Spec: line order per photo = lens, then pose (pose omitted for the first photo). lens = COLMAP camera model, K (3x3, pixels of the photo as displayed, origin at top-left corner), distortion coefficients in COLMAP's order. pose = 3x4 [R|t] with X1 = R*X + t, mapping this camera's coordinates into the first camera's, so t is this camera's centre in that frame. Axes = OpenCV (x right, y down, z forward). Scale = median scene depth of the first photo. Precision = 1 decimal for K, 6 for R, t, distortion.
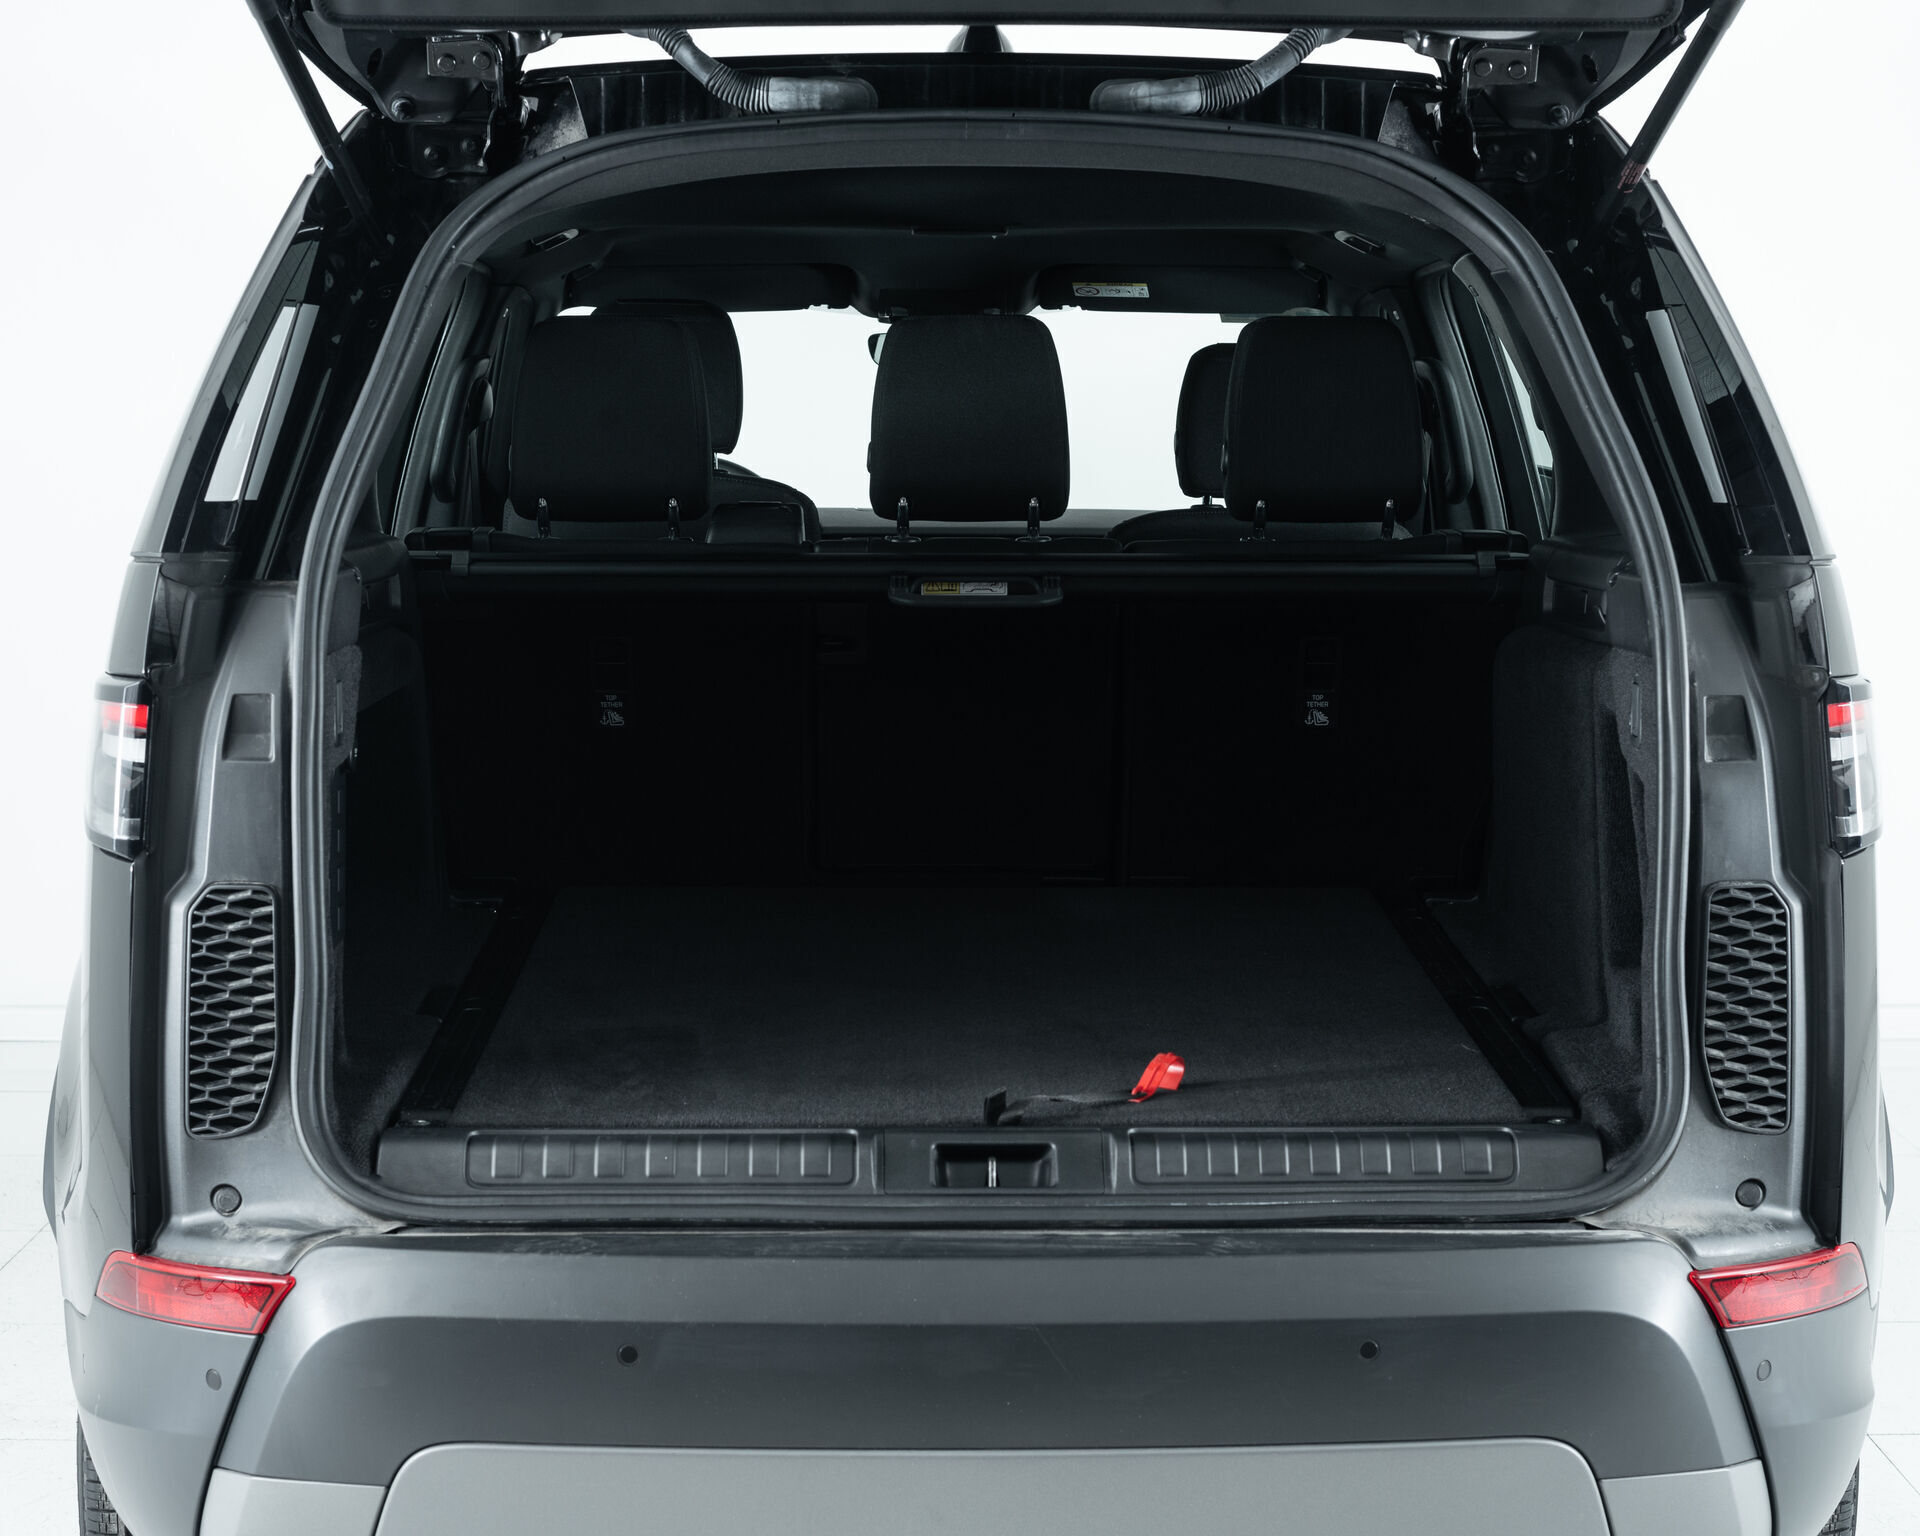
lens RADIAL K [[3448.8, 0, 928.3], [0, 3448.8, 771.1], [0, 0, 1]] dist [-0.149202, 0.094274]
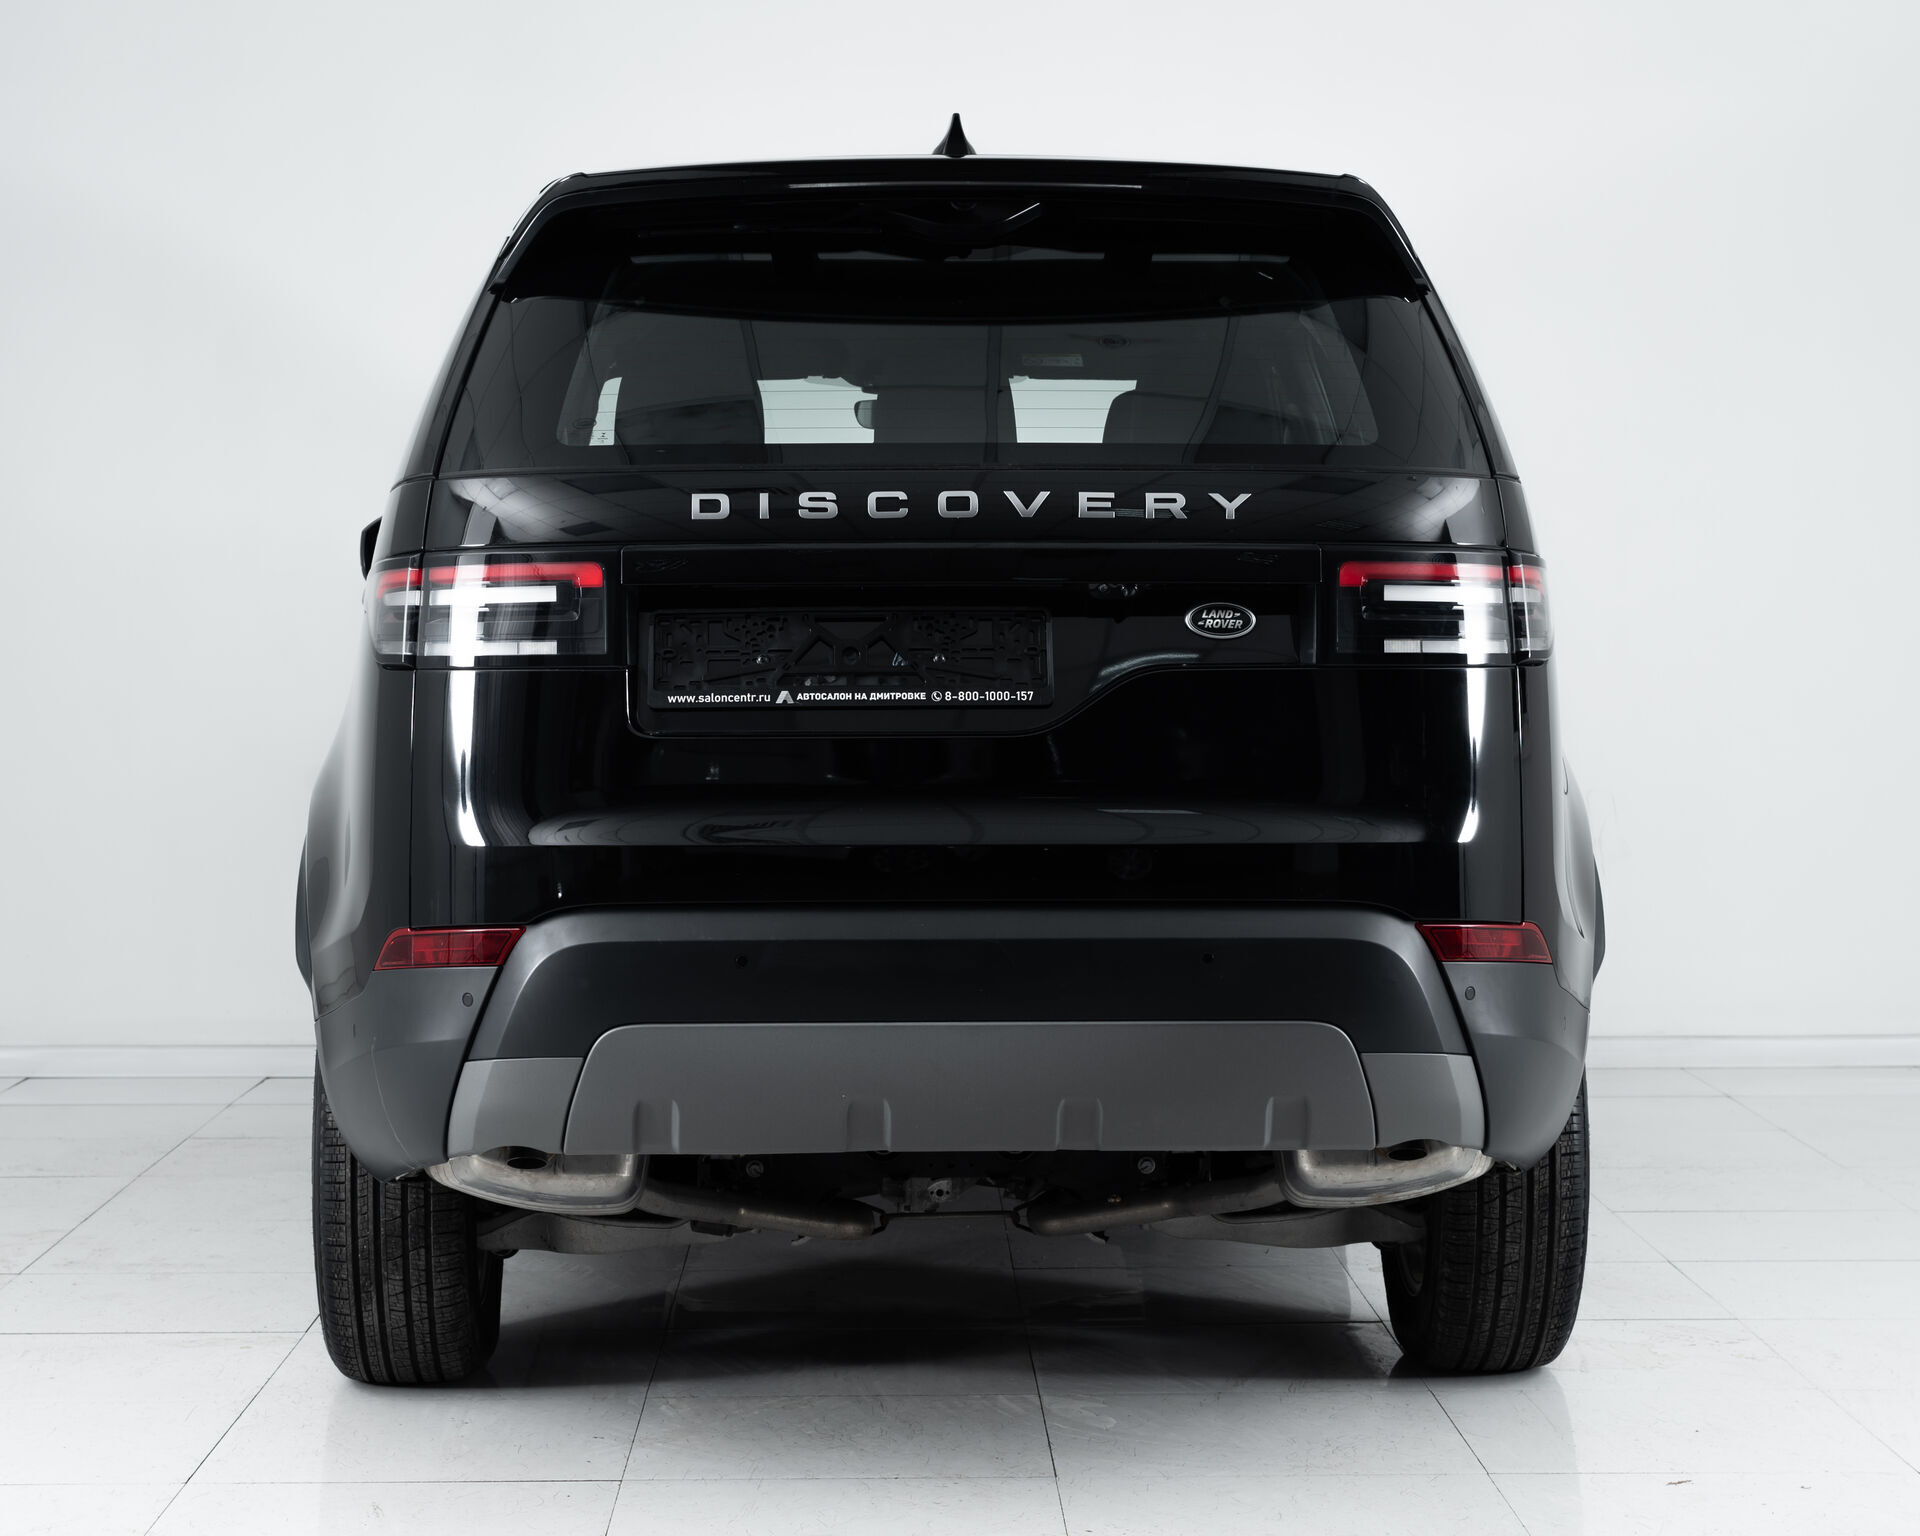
lens RADIAL K [[3448.8, 0, 928.3], [0, 3448.8, 771.1], [0, 0, 1]] dist [-0.149202, 0.094274]
pose [[0.999903, -0.005146, 0.012912, -0.019863], [0.005639, 0.999246, -0.038422, 0.134067], [-0.012704, 0.038491, 0.999178, -0.559029]]
